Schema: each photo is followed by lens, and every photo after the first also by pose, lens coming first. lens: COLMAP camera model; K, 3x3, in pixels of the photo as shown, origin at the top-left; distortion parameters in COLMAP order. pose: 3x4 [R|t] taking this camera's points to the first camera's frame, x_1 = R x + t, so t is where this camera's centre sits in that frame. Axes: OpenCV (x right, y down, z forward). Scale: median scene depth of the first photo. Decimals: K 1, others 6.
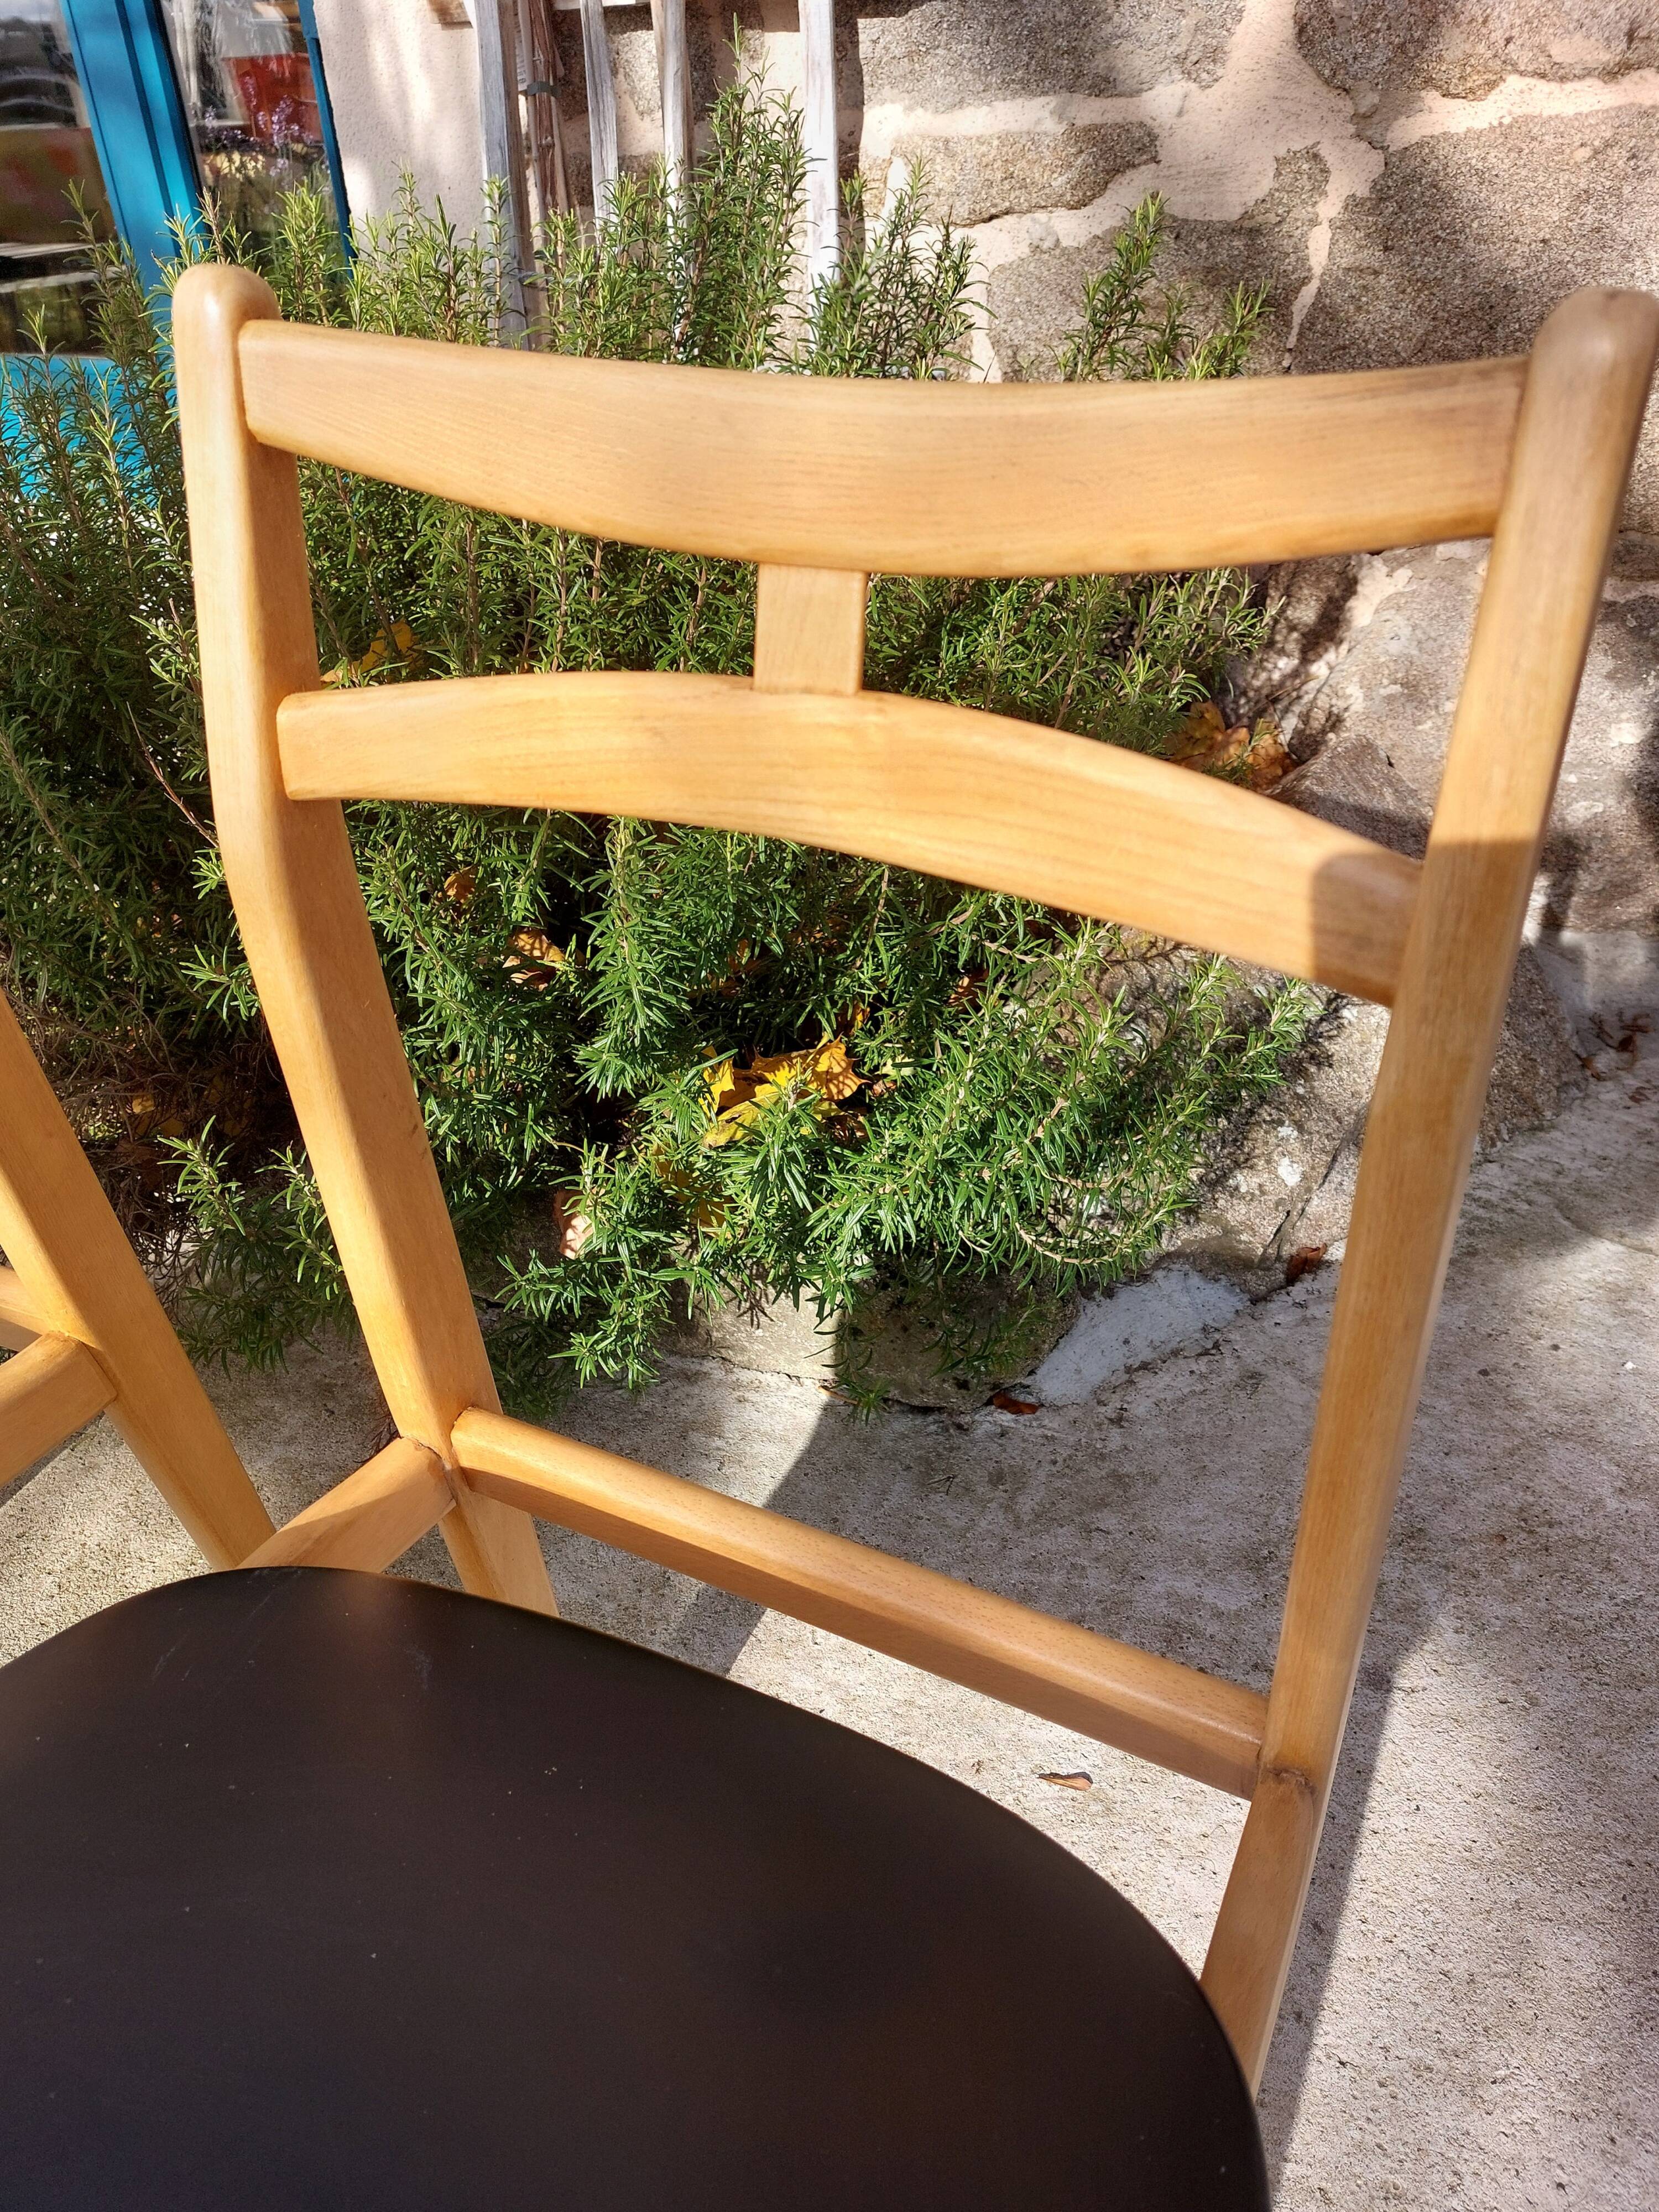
lens RADIAL K [[1631.0, 0, 835.7], [0, 1631.0, 1133.4], [0, 0, 1]] dist [0.039754, -0.028253]
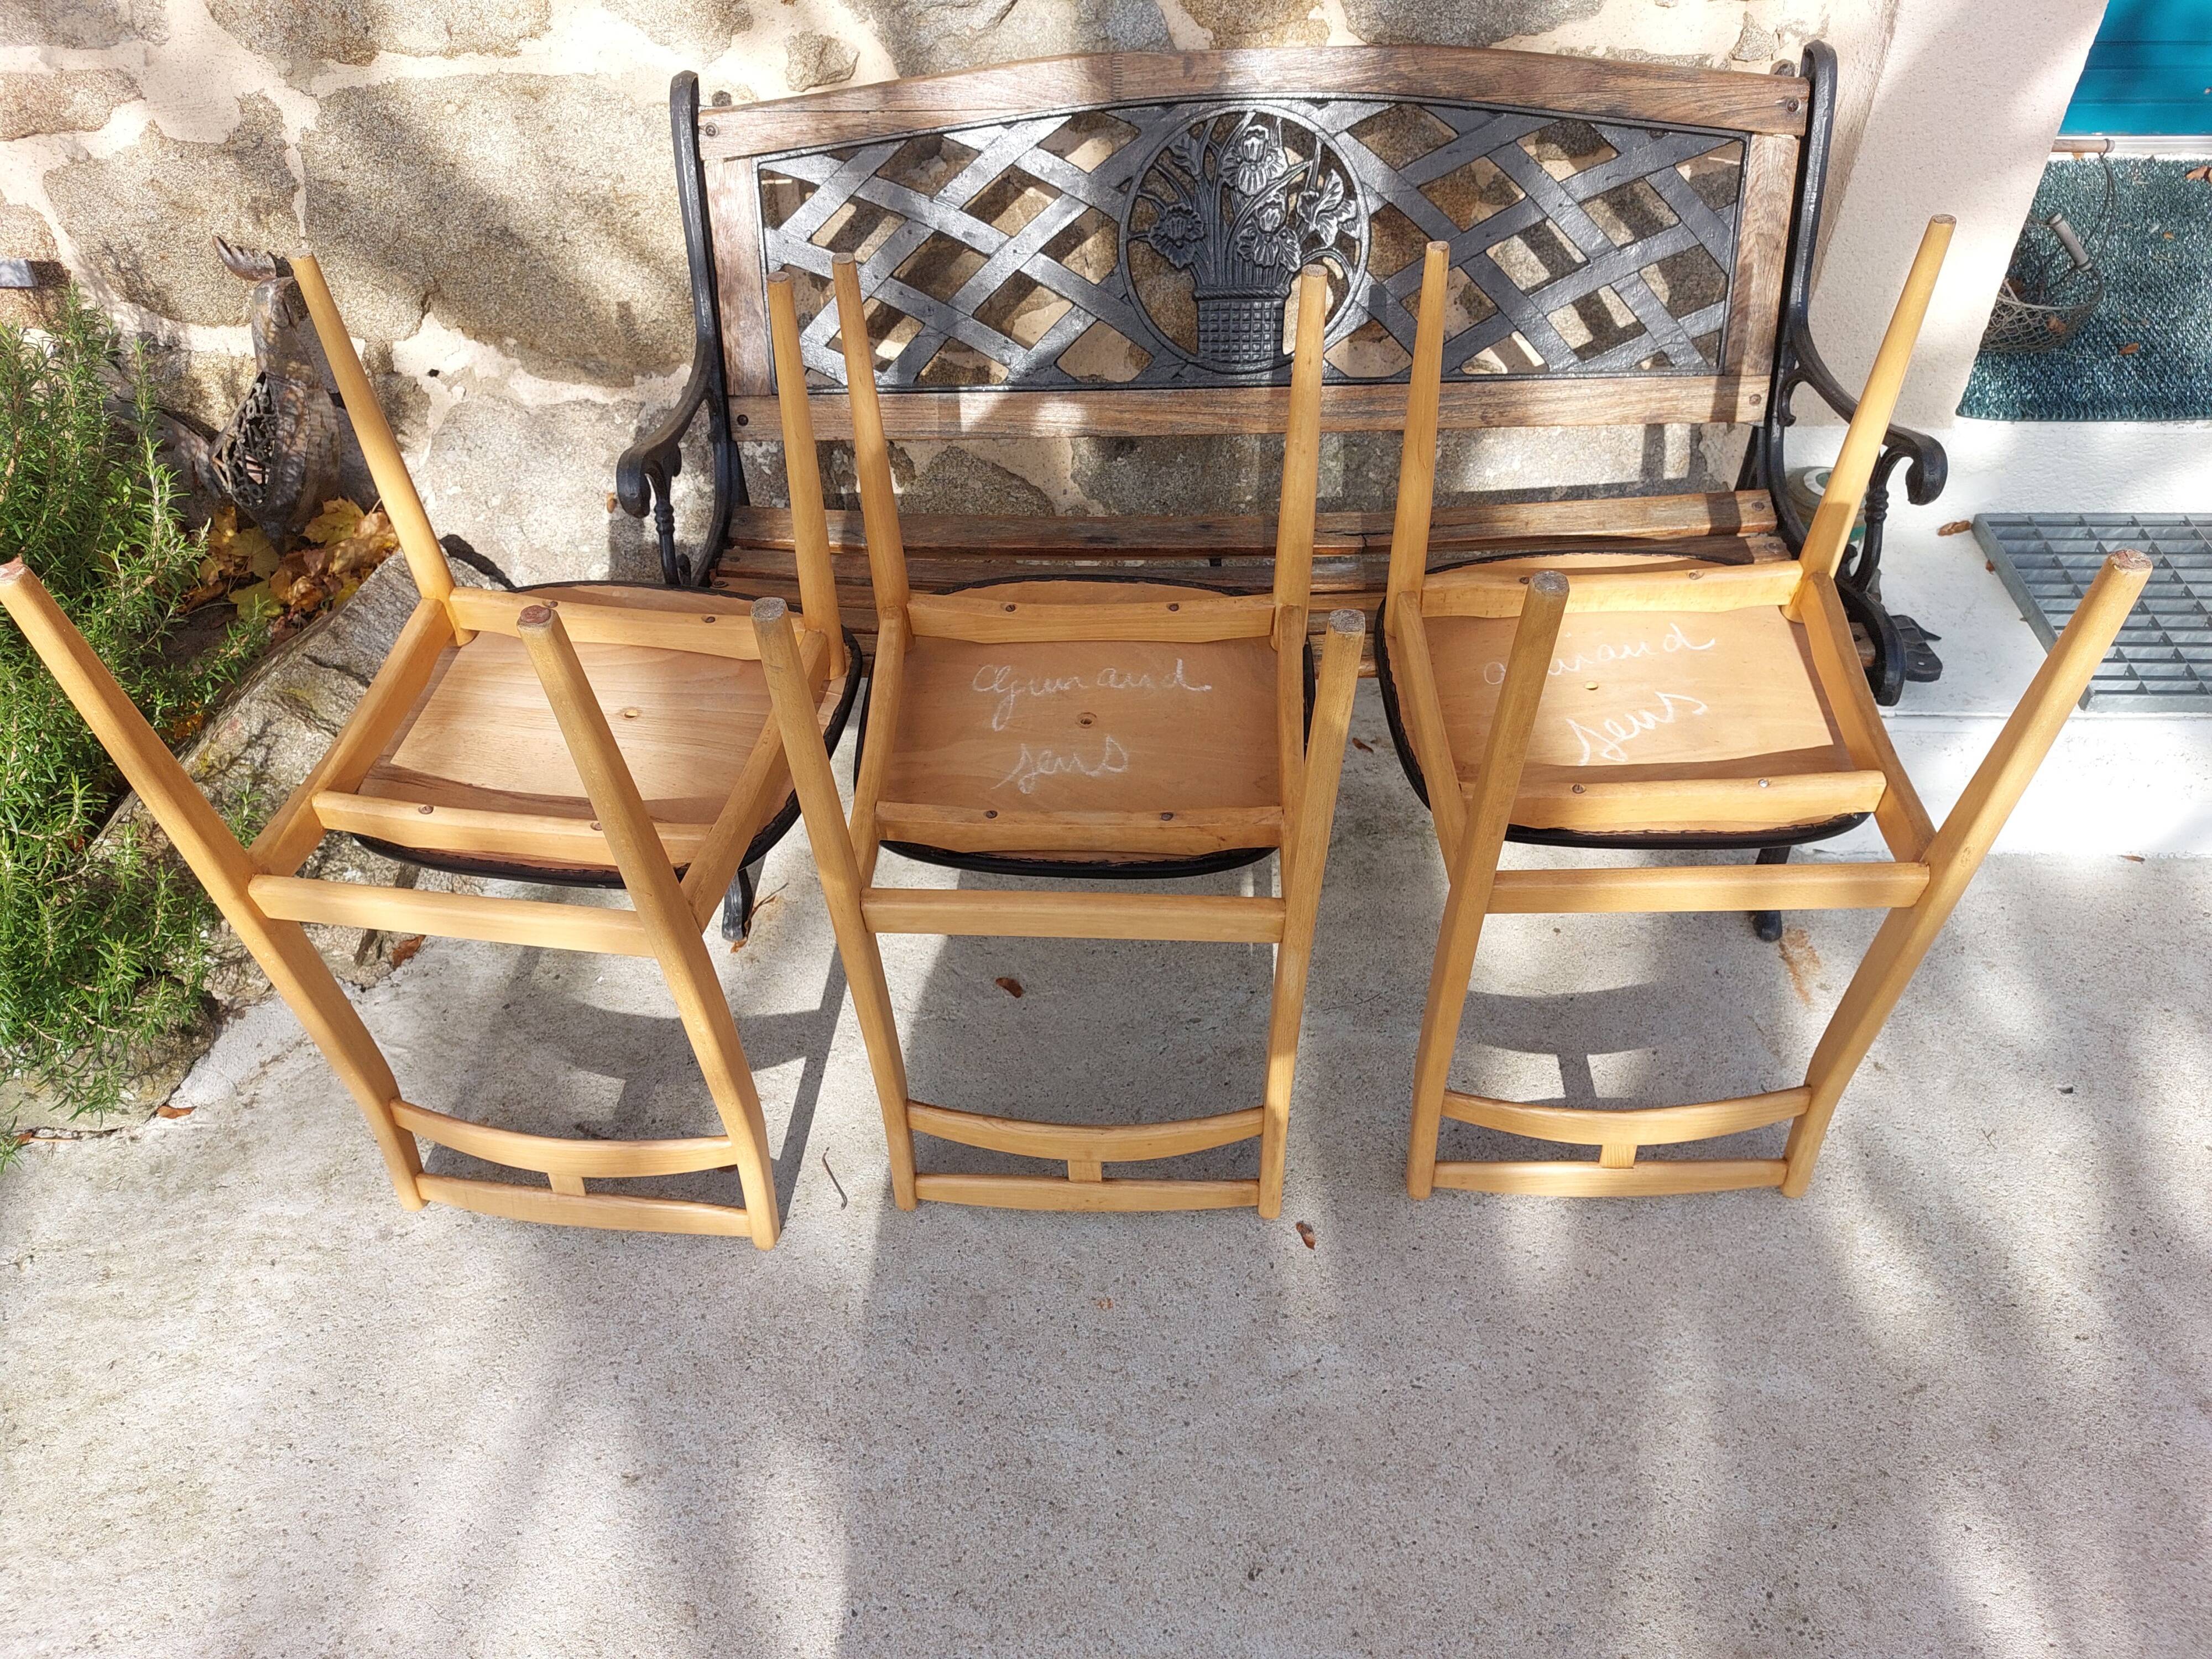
lens RADIAL K [[1631.0, 0, 1091.8], [0, 1631.0, 840.7], [0, 0, 1]] dist [0.039754, -0.028253]
pose [[0.930118, -0.222926, 0.291864, 0.457749], [0.181556, 0.969907, 0.162229, -0.144740], [-0.319246, -0.097902, 0.942601, -0.567702]]
